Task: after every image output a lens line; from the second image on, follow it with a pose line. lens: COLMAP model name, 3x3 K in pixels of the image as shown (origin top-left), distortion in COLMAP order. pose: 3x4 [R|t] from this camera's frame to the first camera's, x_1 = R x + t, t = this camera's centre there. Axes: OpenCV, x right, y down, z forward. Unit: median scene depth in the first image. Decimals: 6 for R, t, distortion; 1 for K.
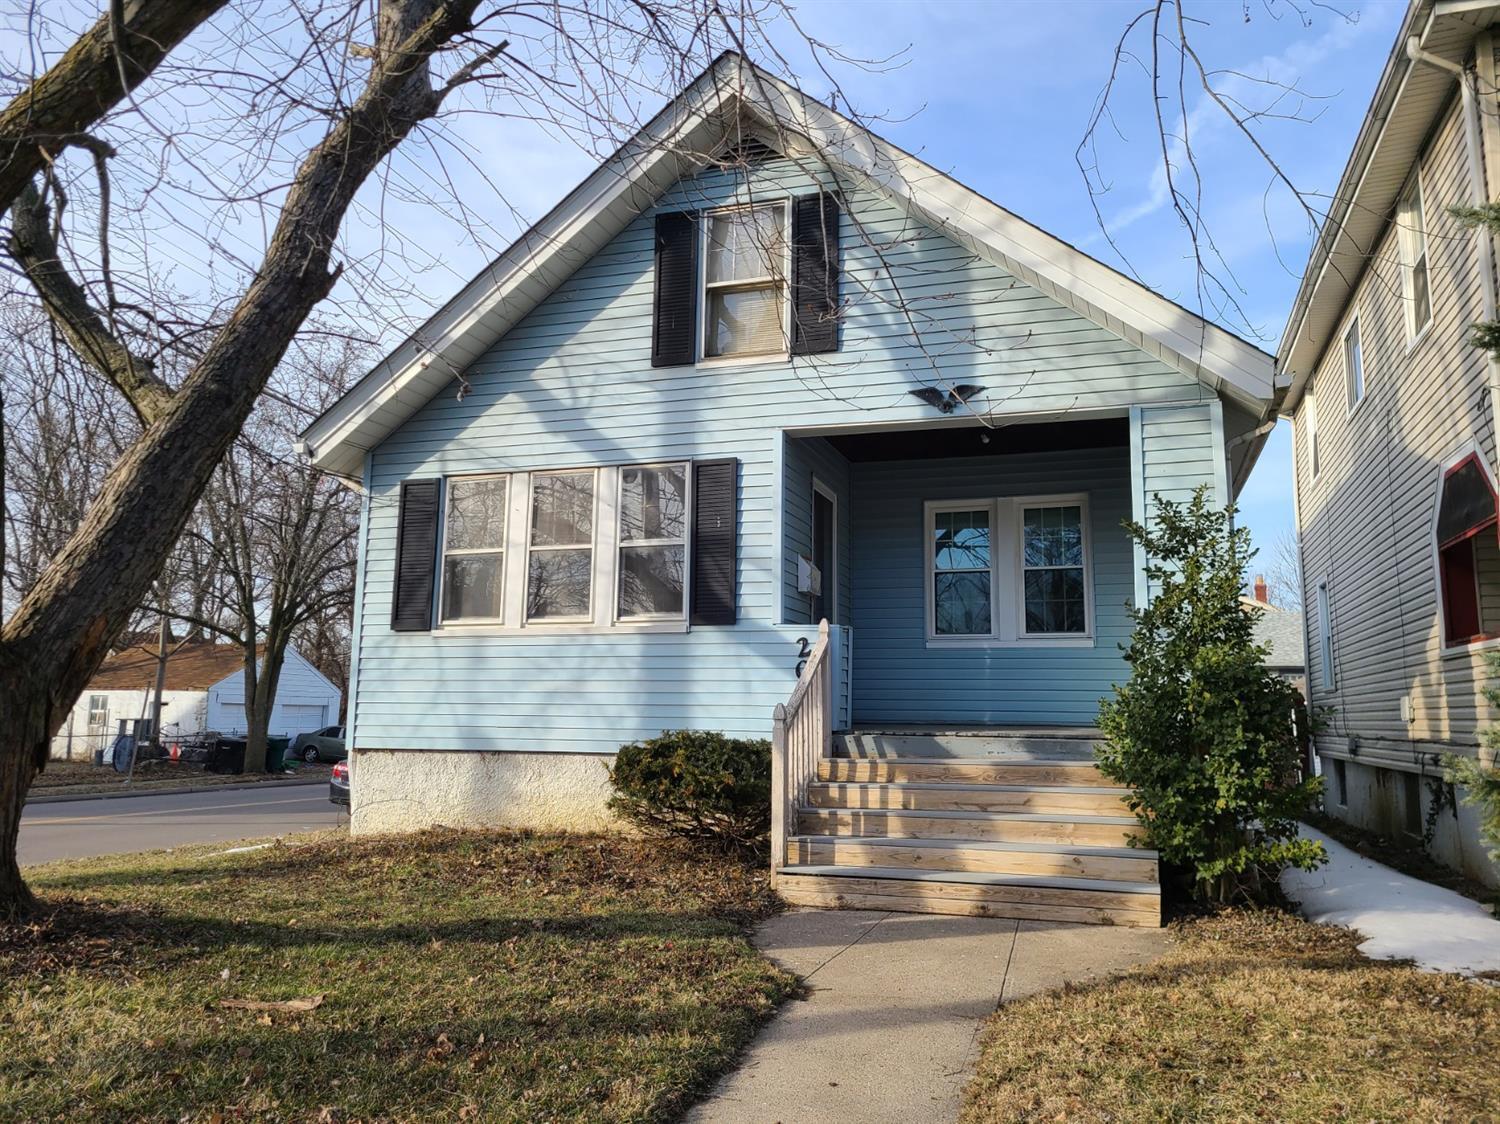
lens RADIAL K [[1126.9, 0, 751.1], [0, 1126.9, 561.1], [0, 0, 1]] dist [0.047677, 0.001044]
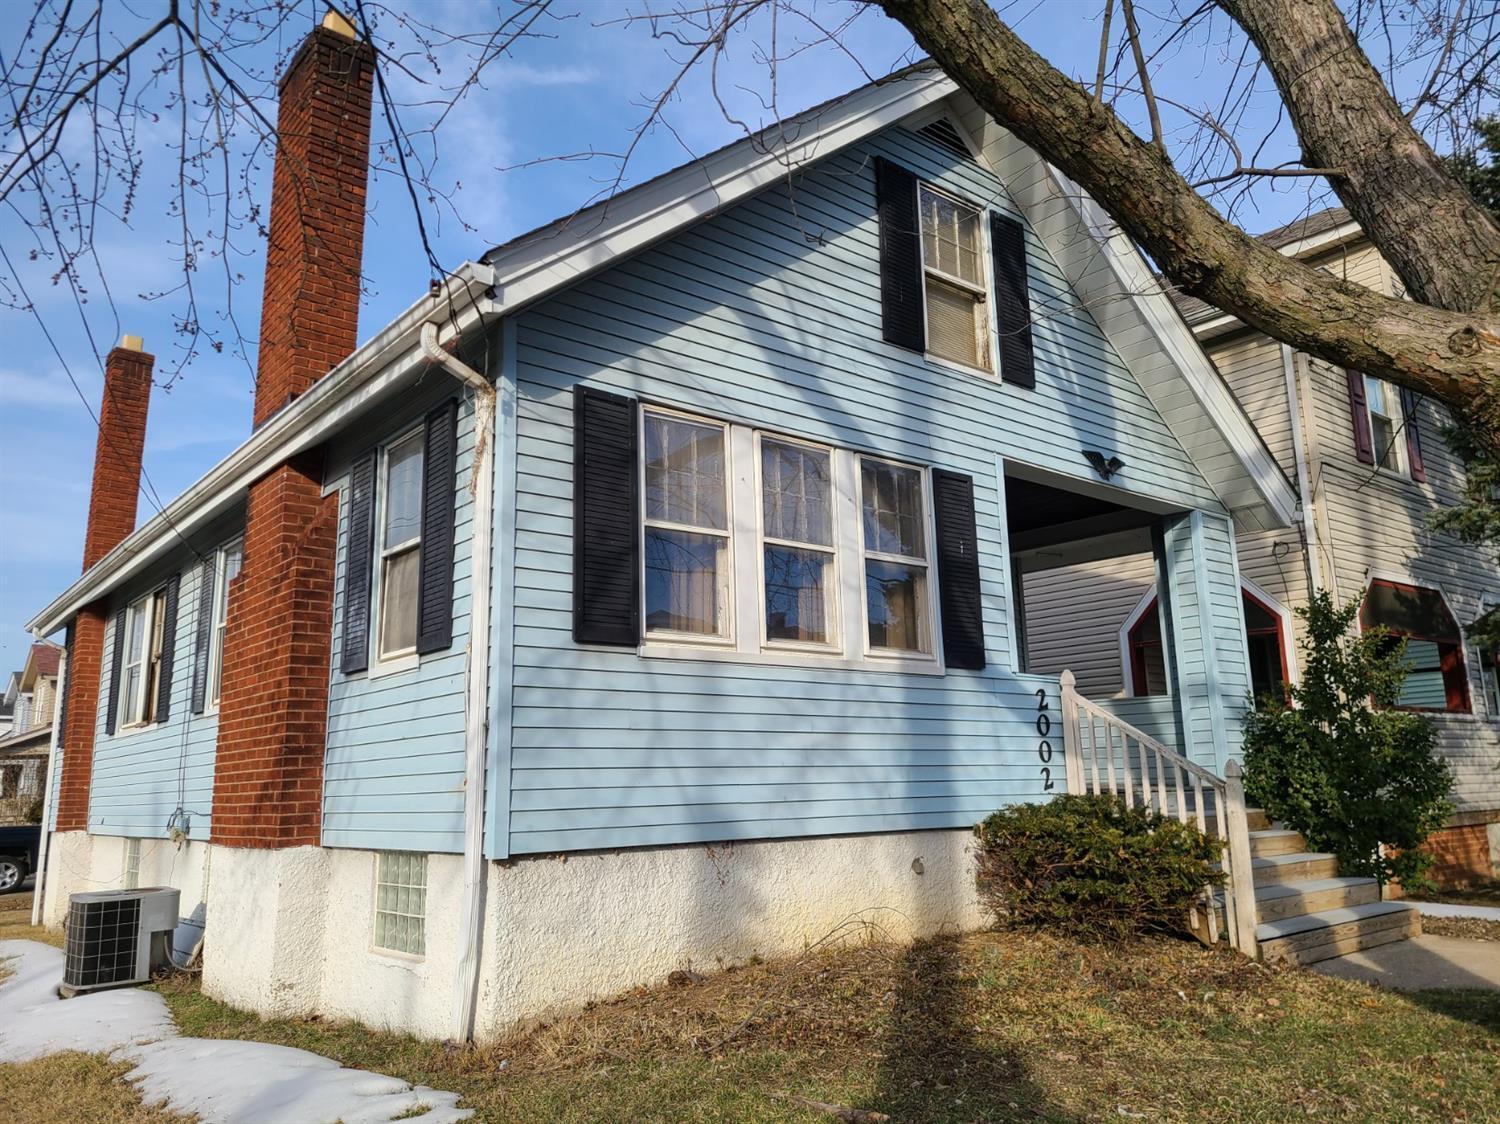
lens RADIAL K [[1126.9, 0, 750.3], [0, 1126.9, 557.1], [0, 0, 1]] dist [0.047677, 0.001044]
pose [[0.525454, 0.141392, 0.838991, -0.791681], [-0.094751, 0.989686, -0.107445, 0.076103], [-0.845529, -0.023038, 0.533432, 0.653538]]
